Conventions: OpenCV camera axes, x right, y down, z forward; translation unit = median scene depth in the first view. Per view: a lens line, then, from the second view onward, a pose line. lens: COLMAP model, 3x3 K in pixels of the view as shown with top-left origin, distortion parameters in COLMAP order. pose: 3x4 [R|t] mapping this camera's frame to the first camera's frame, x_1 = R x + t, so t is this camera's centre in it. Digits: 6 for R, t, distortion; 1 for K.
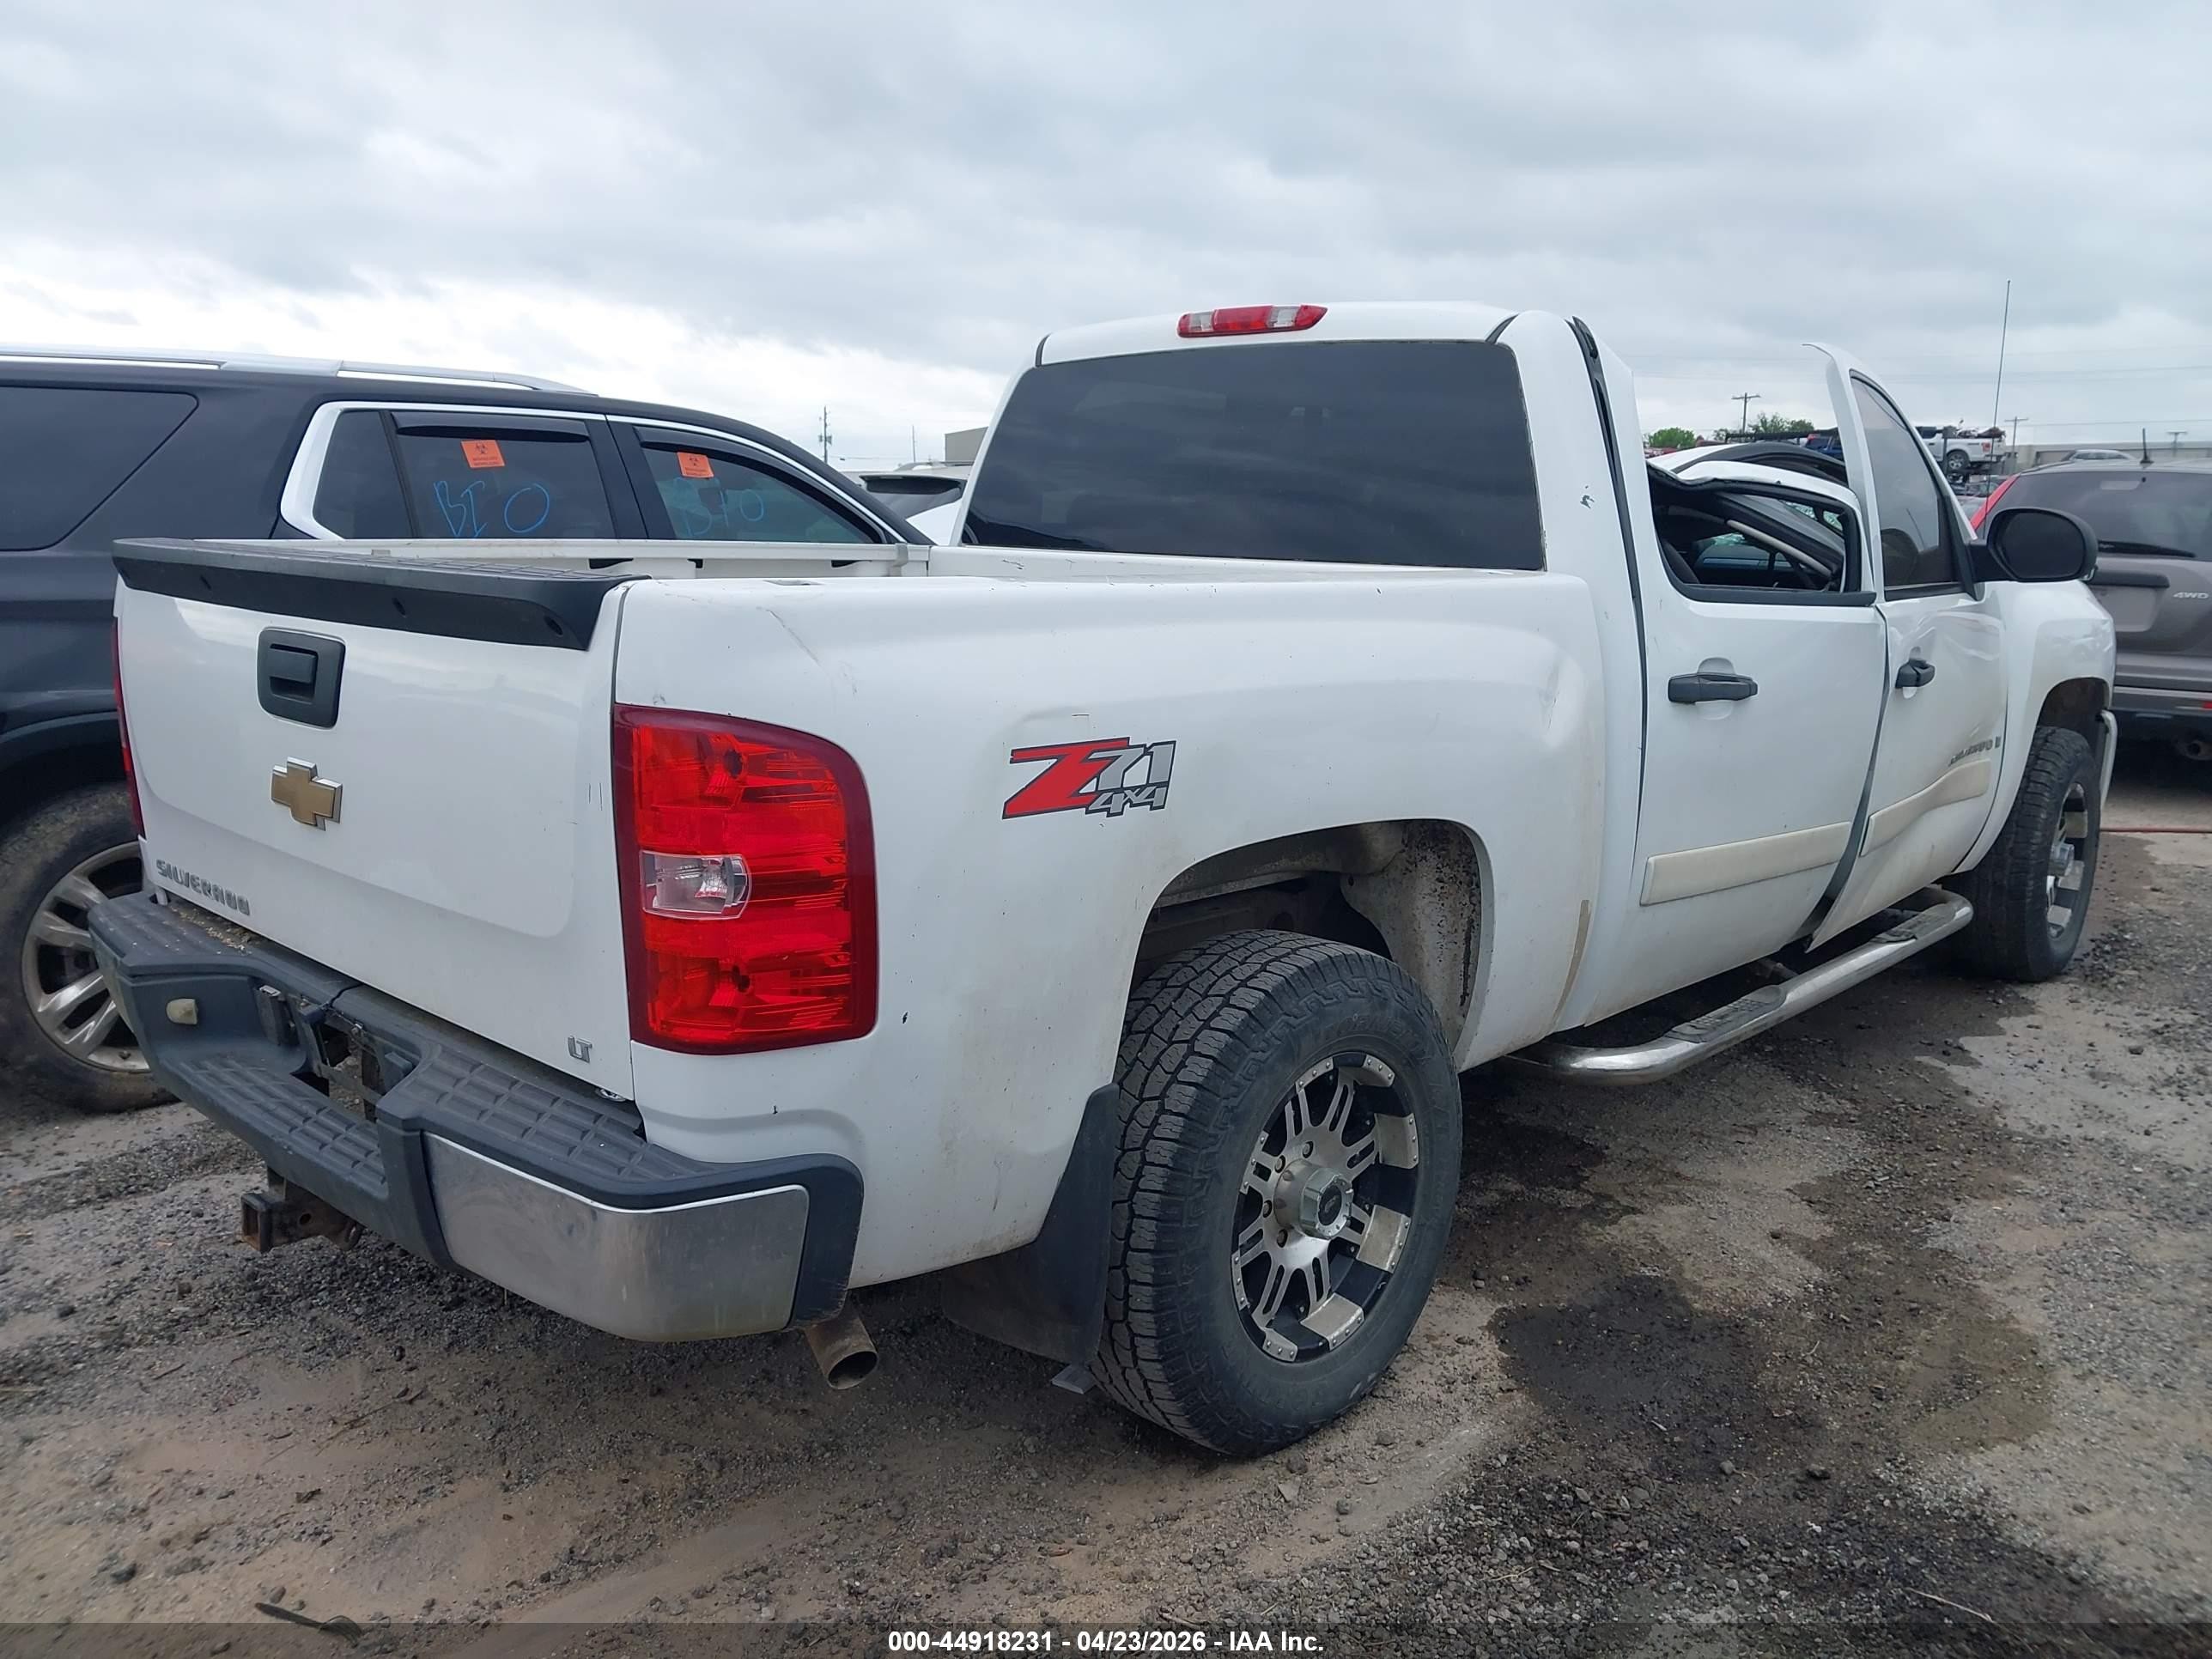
lens RADIAL K [[1720.4, 0, 1097.2], [0, 1720.4, 840.9], [0, 0, 1]] dist [0.011070, 0.002376]
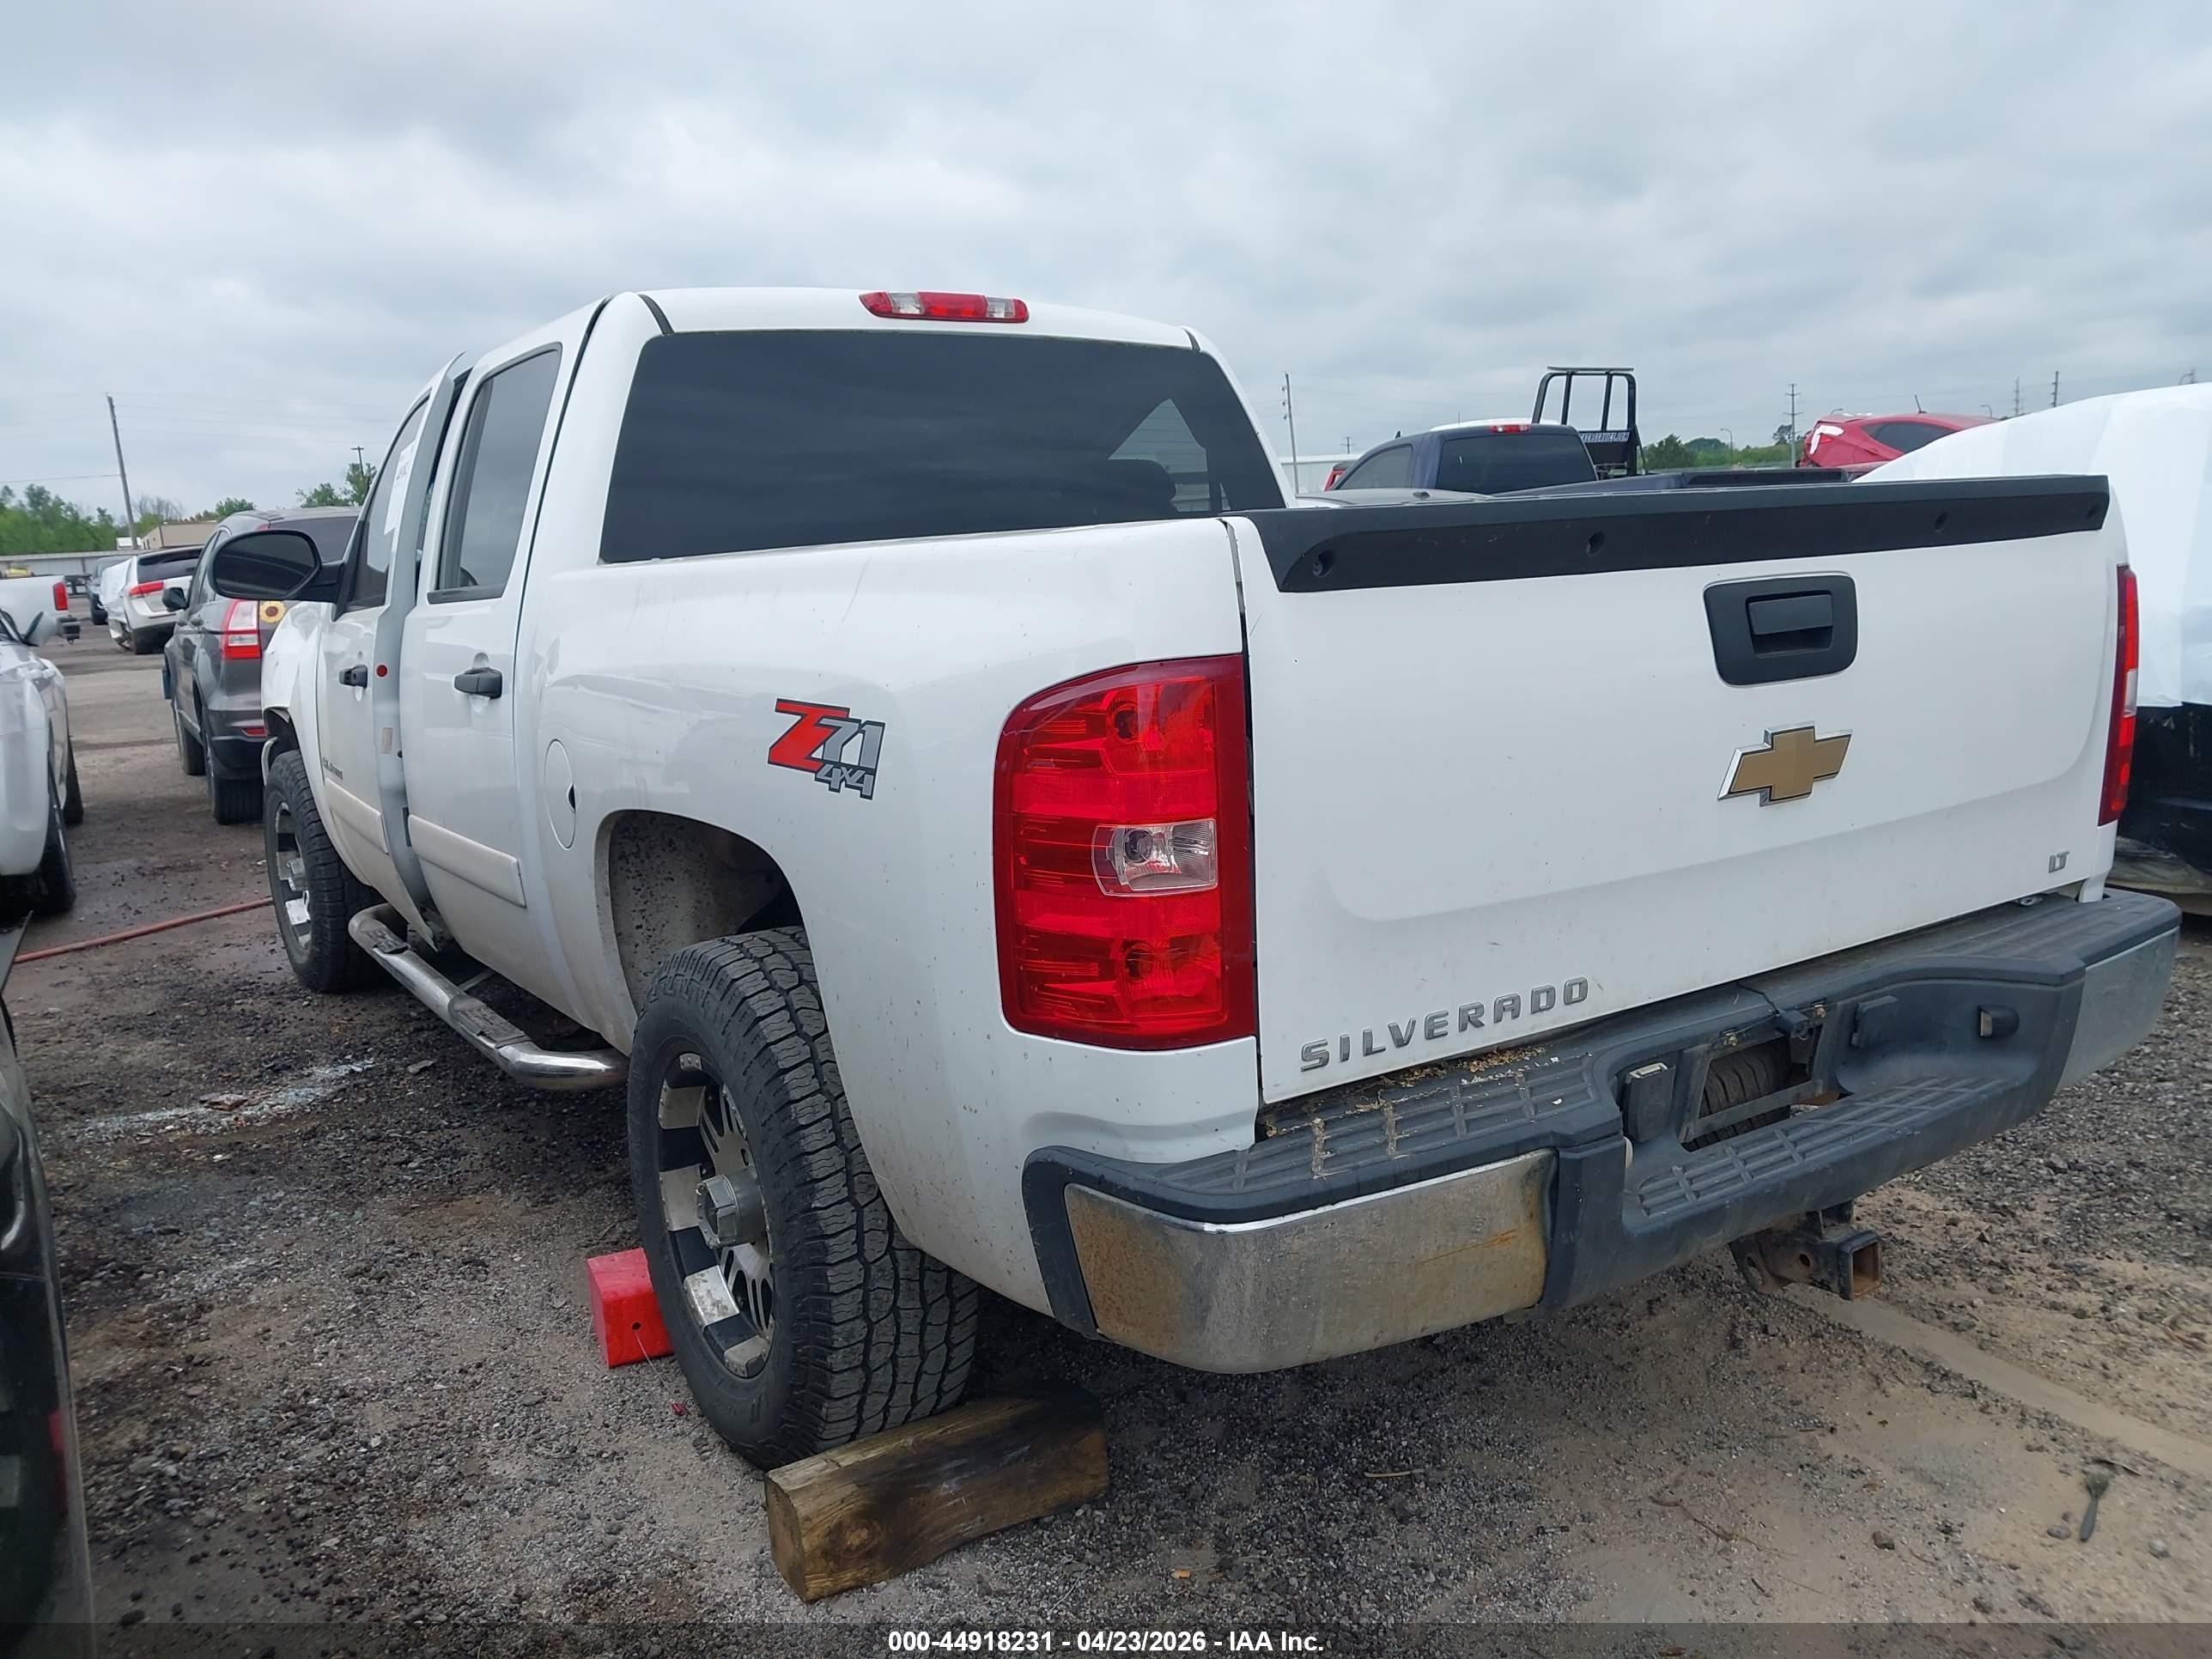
lens RADIAL K [[1733.4, 0, 1106.0], [0, 1733.4, 829.5], [0, 0, 1]] dist [0.011511, -0.002156]
pose [[0.221488, -0.185473, 0.957363, -1.091365], [0.237623, 0.962418, 0.131478, -0.151702], [-0.945769, 0.198370, 0.257236, 0.879636]]
